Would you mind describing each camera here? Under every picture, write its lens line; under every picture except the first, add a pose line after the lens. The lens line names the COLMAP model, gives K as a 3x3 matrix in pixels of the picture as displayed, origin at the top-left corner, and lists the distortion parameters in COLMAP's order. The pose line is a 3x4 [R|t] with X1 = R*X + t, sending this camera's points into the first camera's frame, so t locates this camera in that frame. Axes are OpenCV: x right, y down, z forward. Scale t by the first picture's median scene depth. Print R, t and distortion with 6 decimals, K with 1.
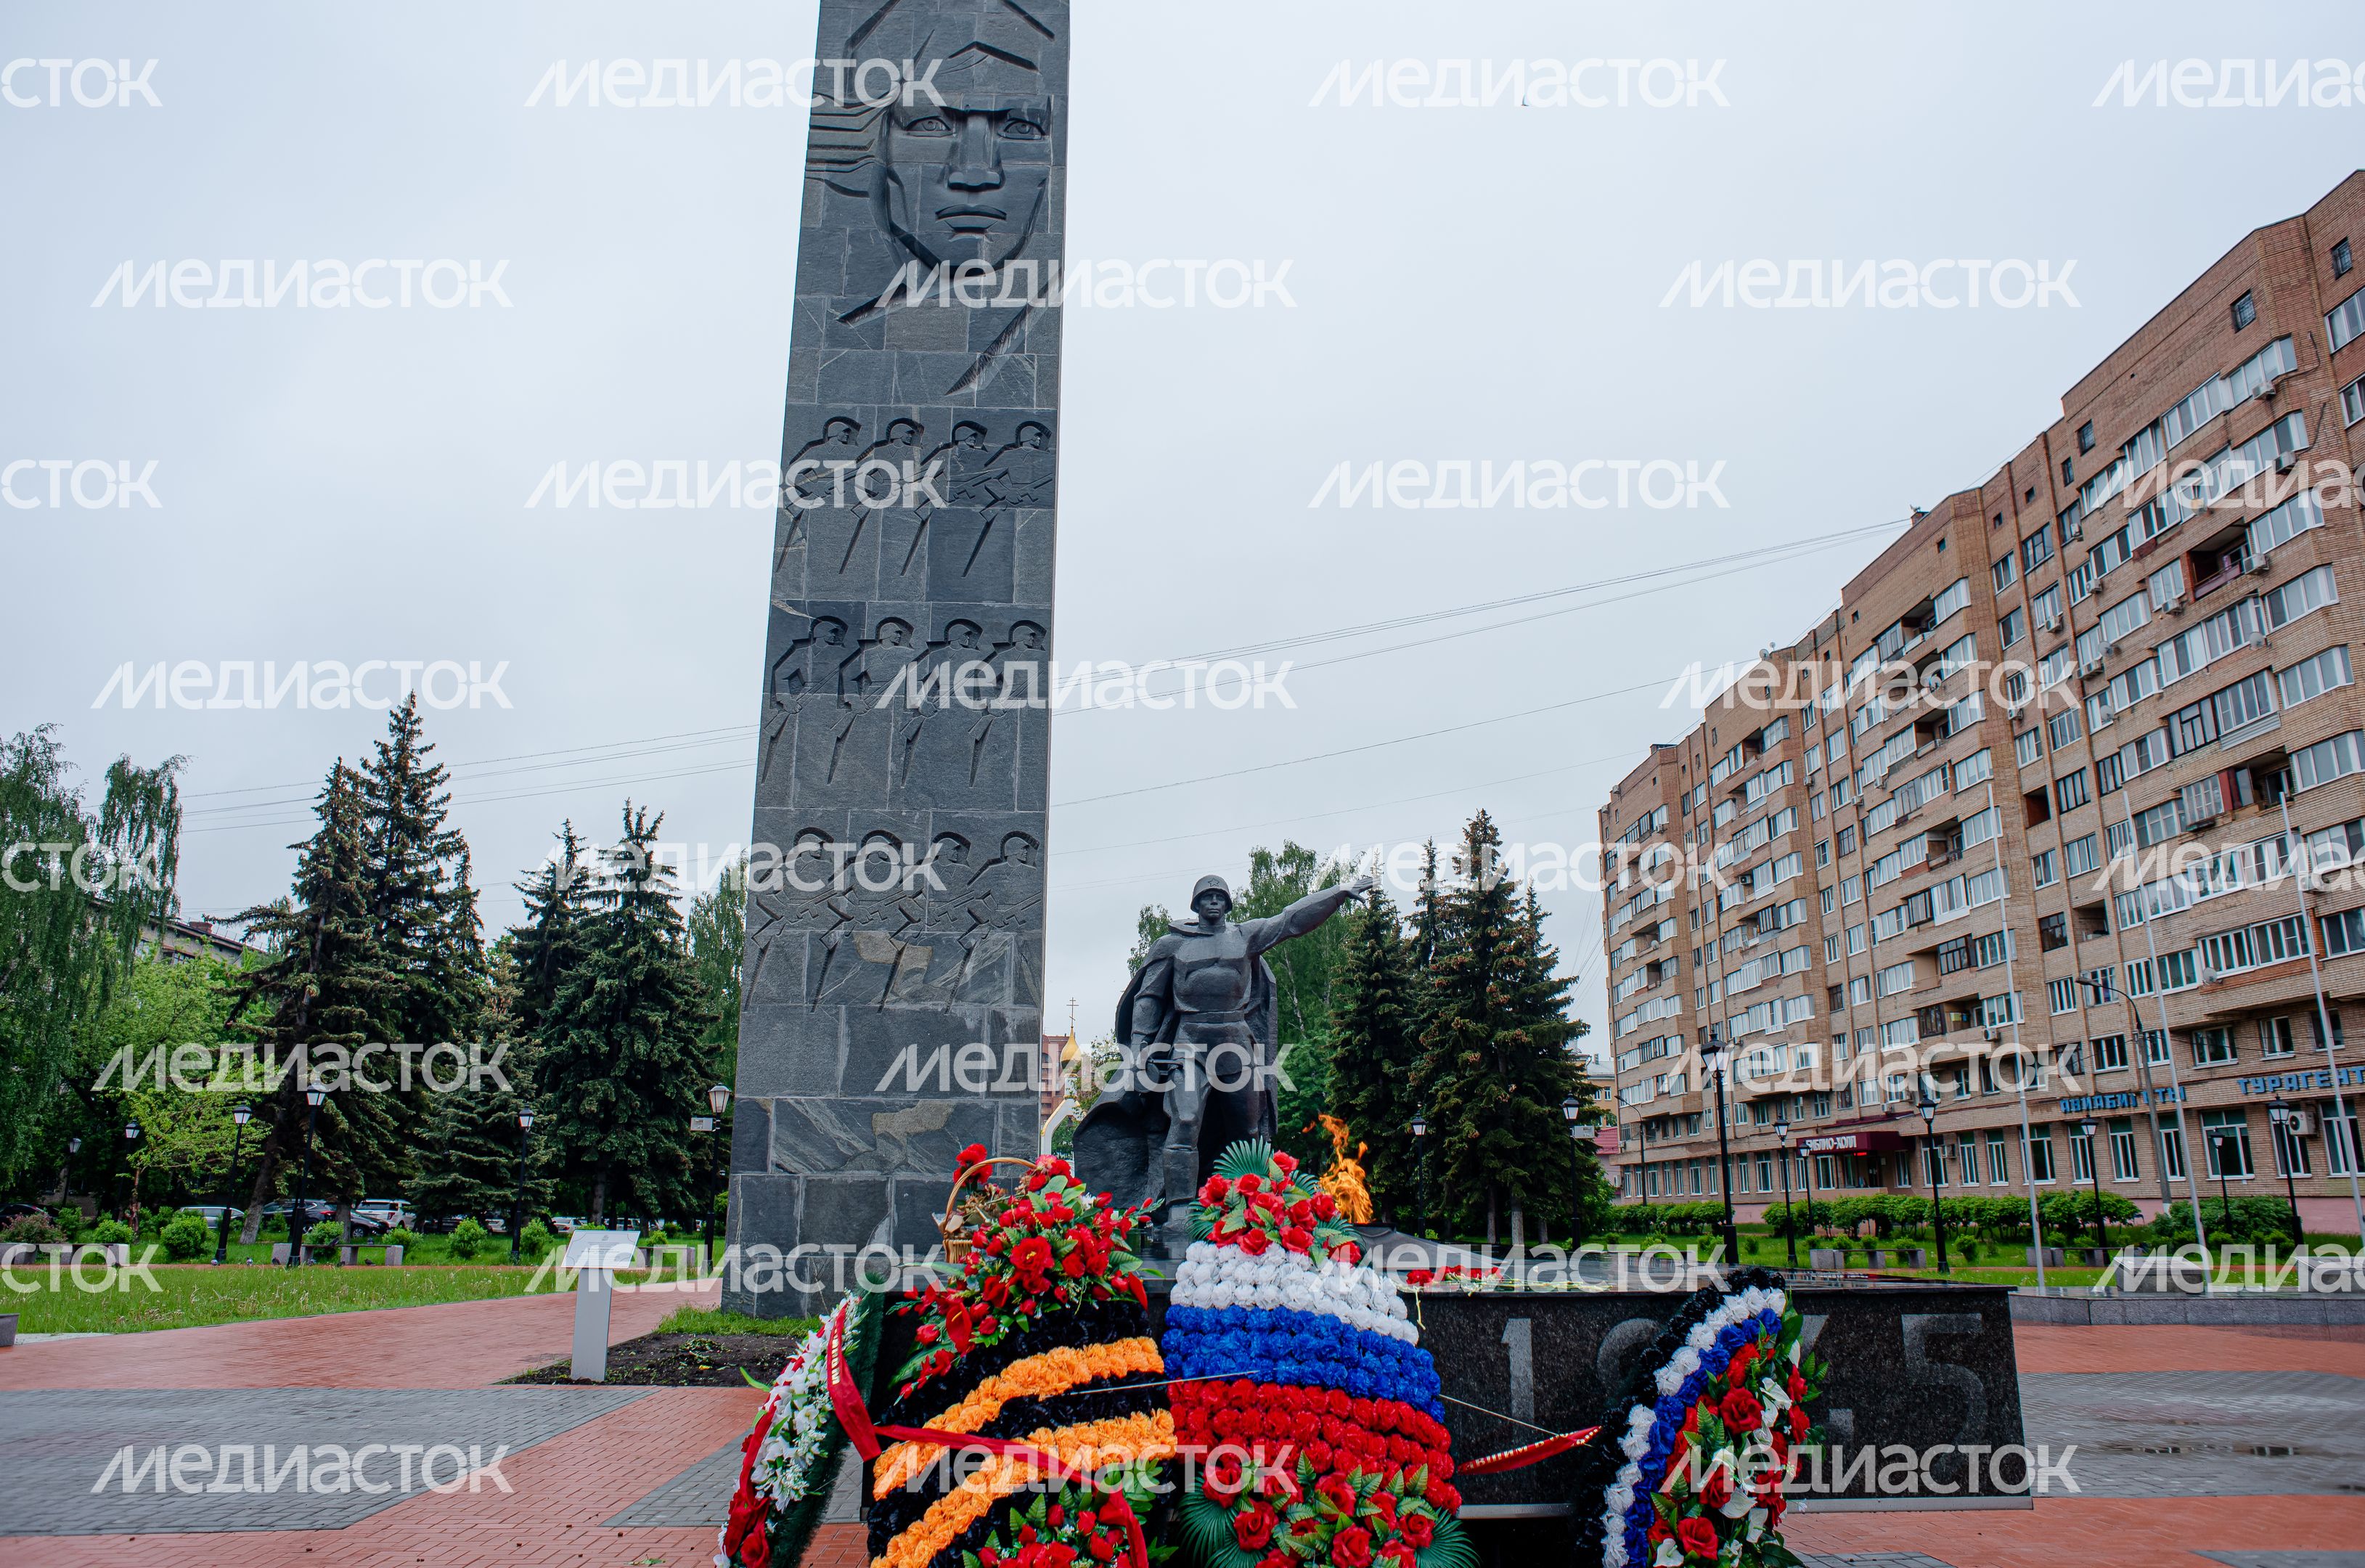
lens RADIAL K [[1651.5, 0, 1197.5], [0, 1651.5, 775.0], [0, 0, 1]] dist [-0.089057, 0.079347]
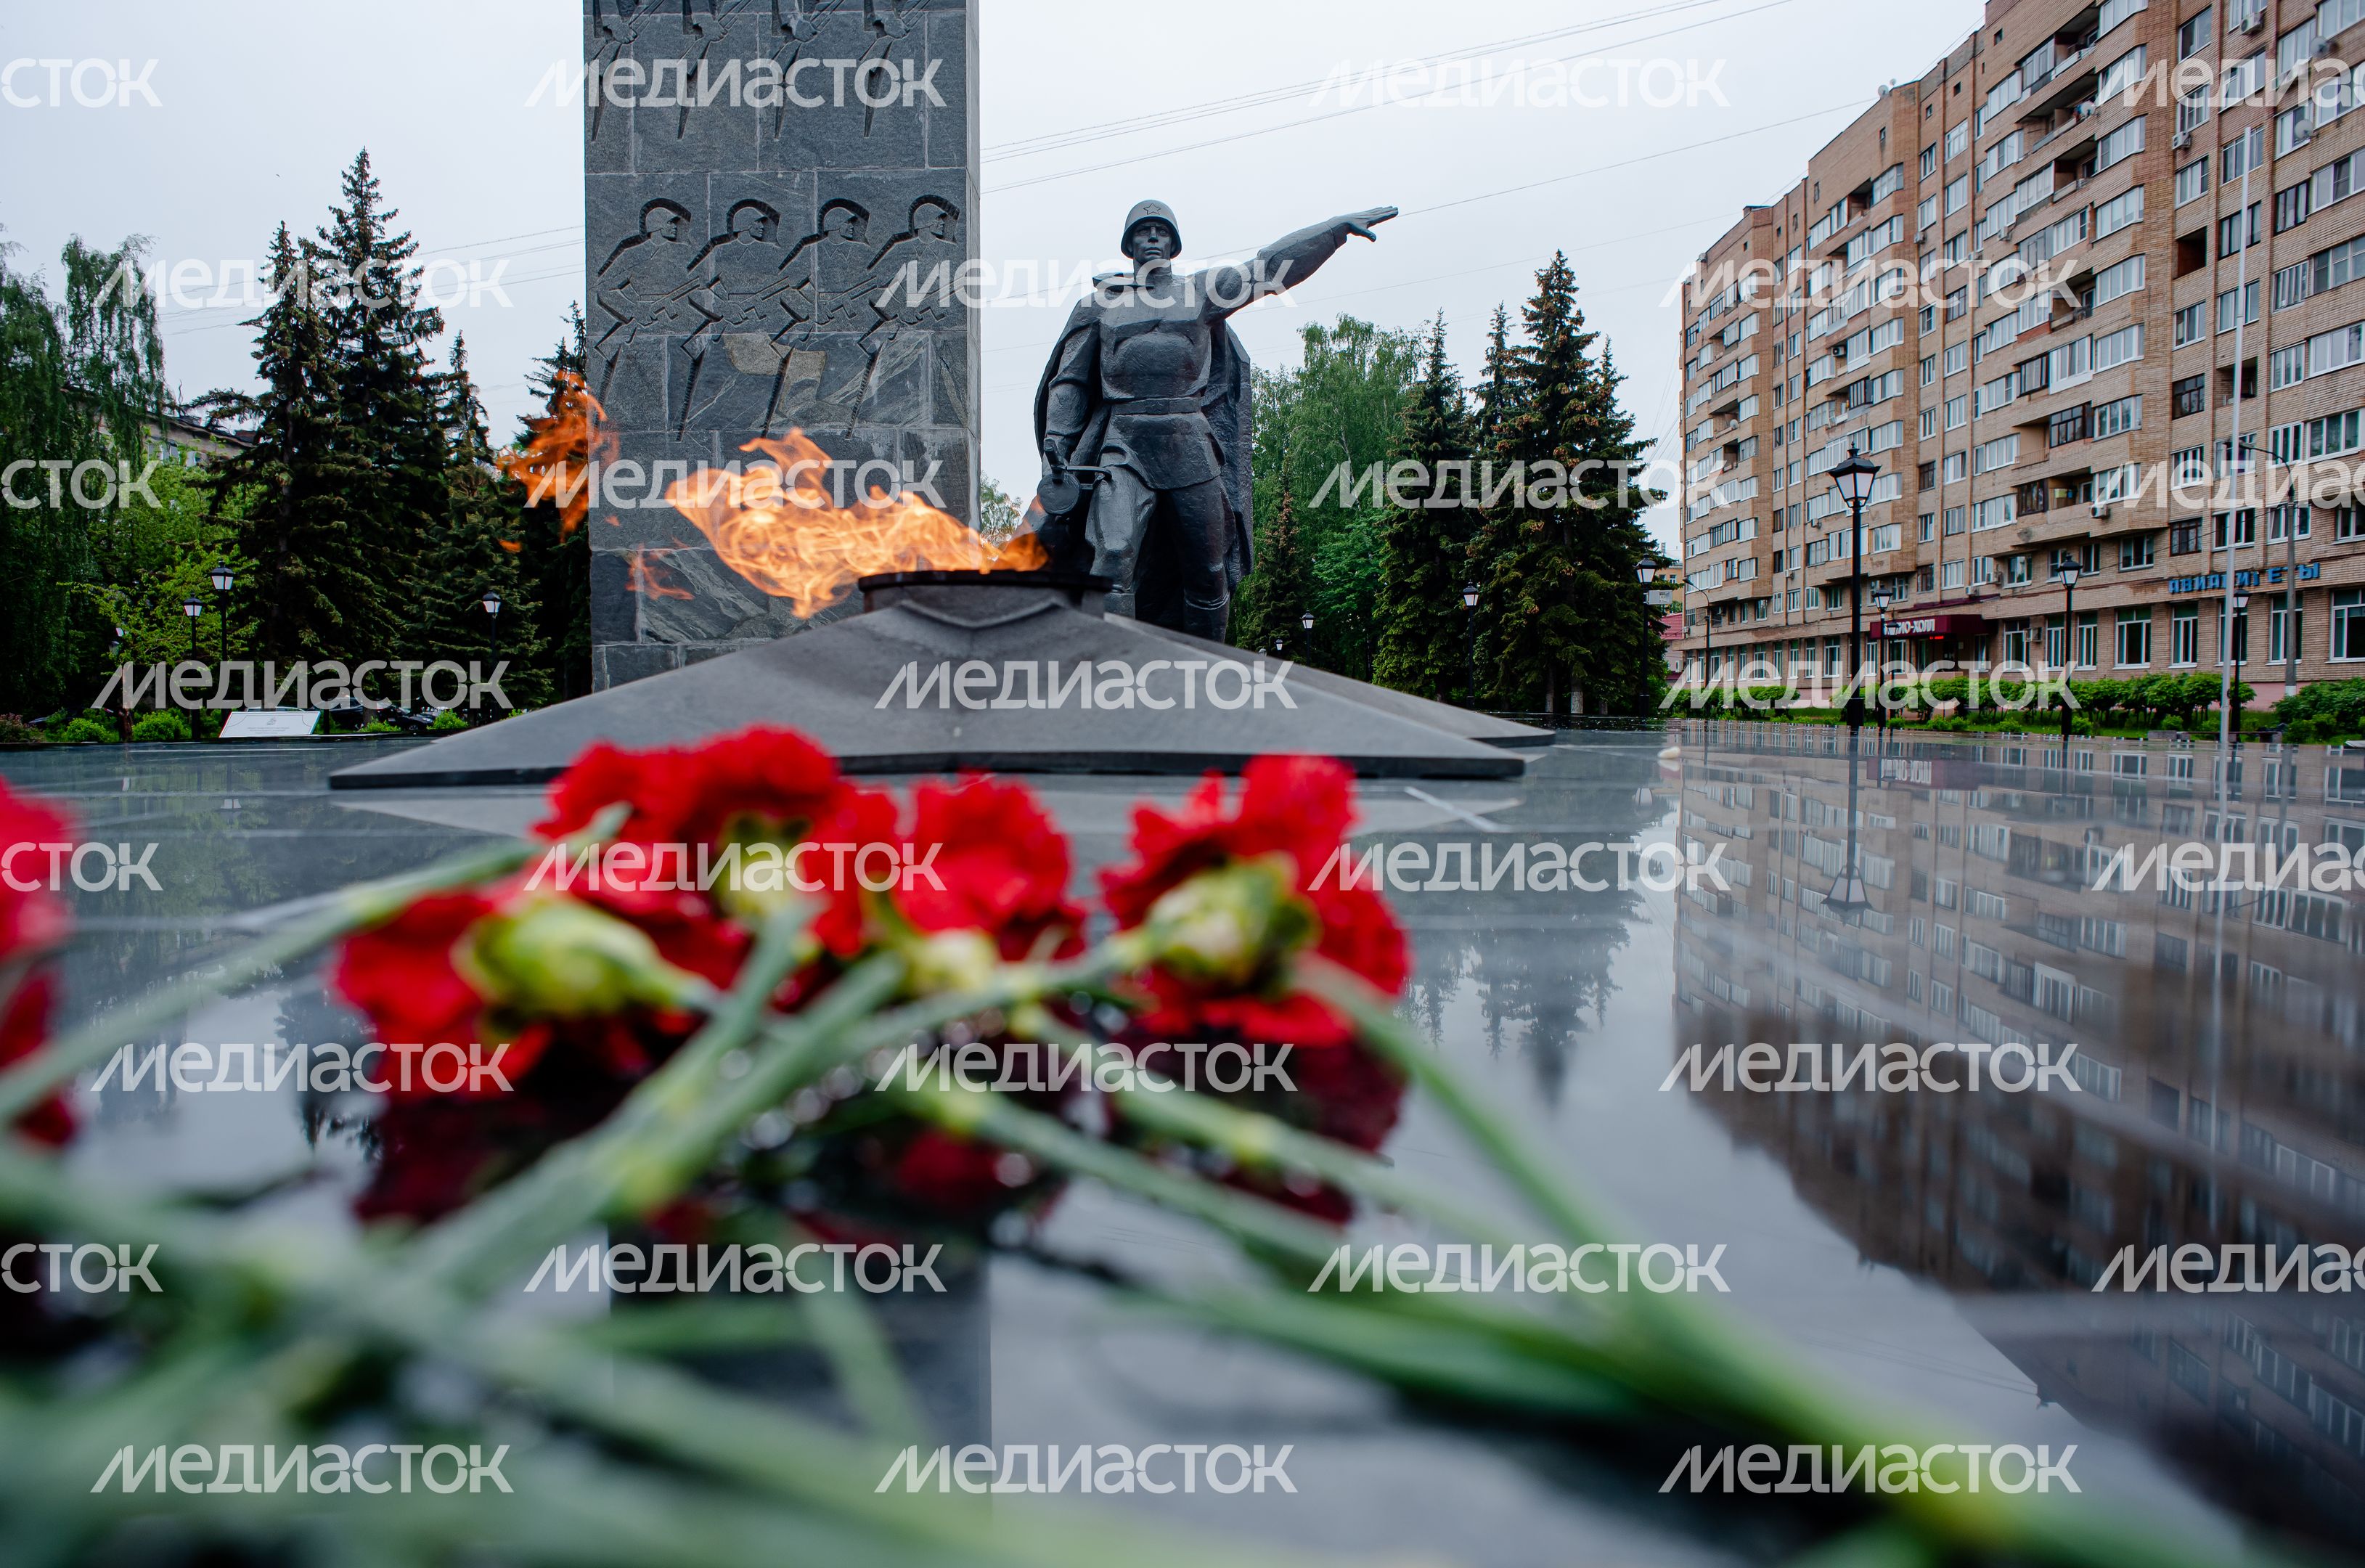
lens RADIAL K [[1601.2, 0, 1179.3], [0, 1601.2, 772.1], [0, 0, 1]] dist [-0.086863, 0.075882]
pose [[0.998306, -0.004917, -0.057974, 0.017635], [0.022134, 0.953600, 0.300262, 0.027495], [0.053808, -0.301036, 0.952093, 0.091482]]
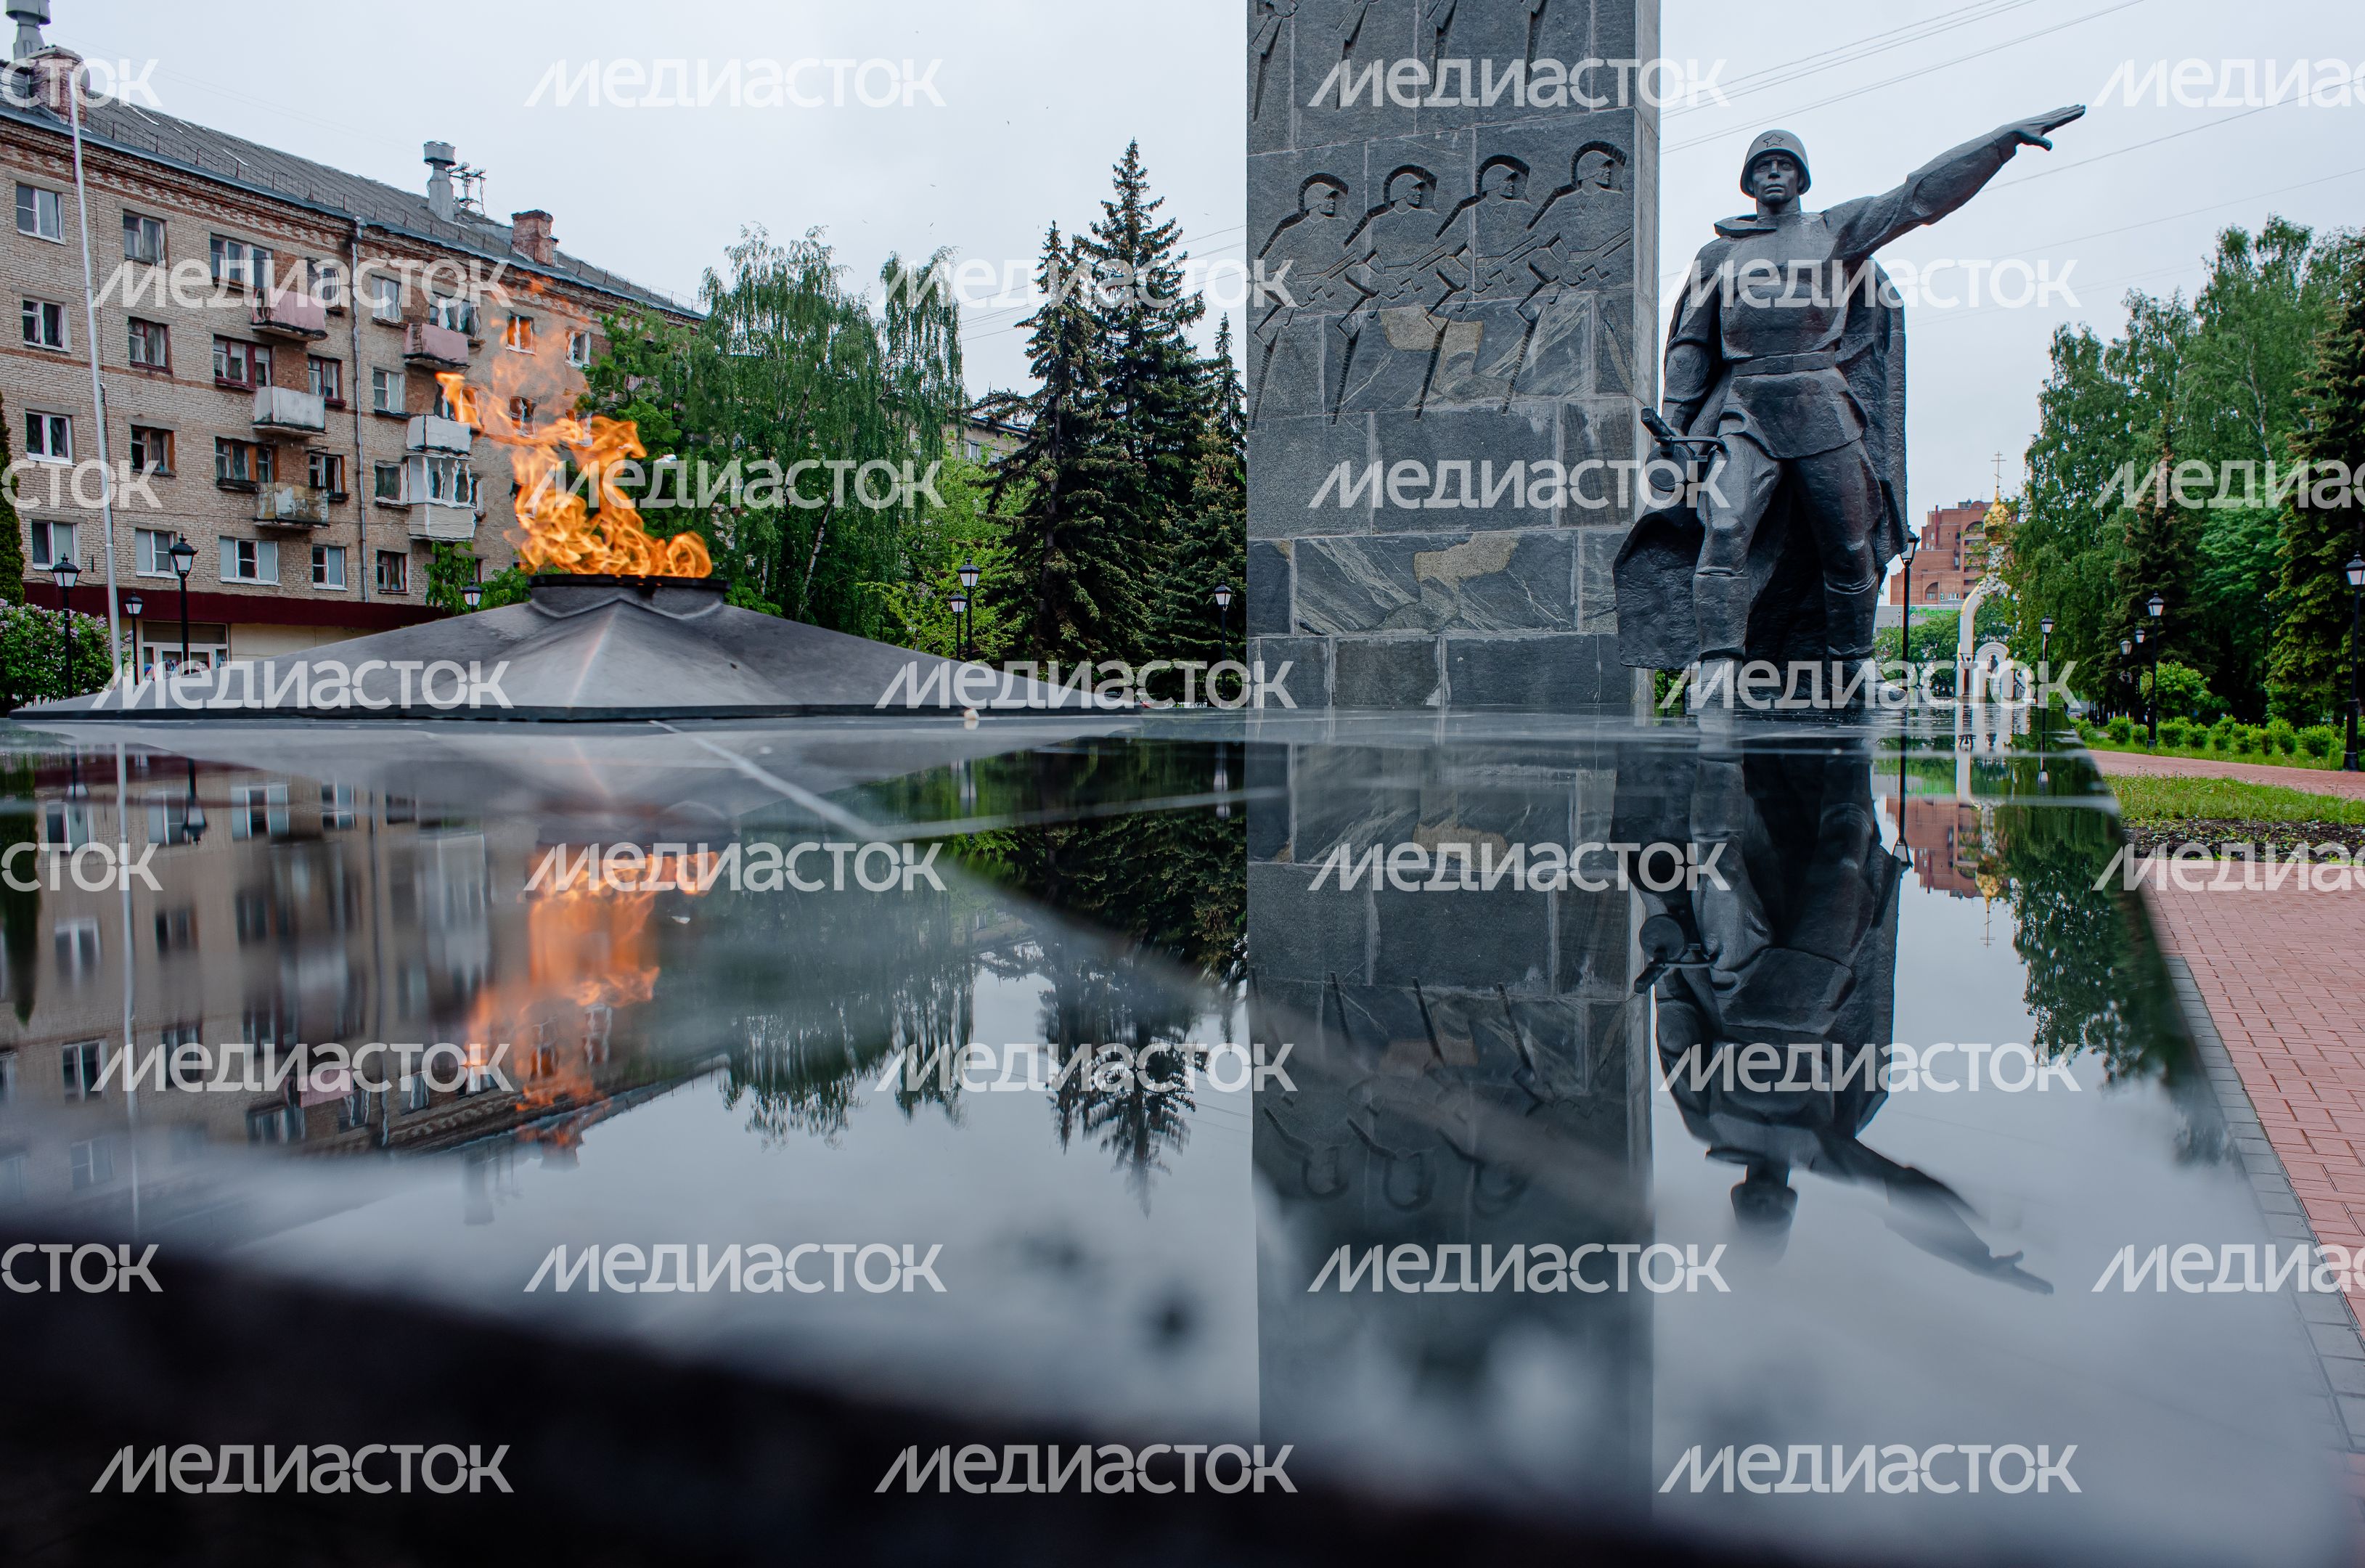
lens RADIAL K [[1801.2, 0, 1291.9], [0, 1801.2, 818.1], [0, 0, 1]] dist [-0.088284, 0.077626]
pose [[0.893281, 0.028305, -0.448607, 0.045883], [0.116210, 0.949544, 0.291311, 0.027649], [0.434217, -0.312355, 0.844920, 0.089223]]
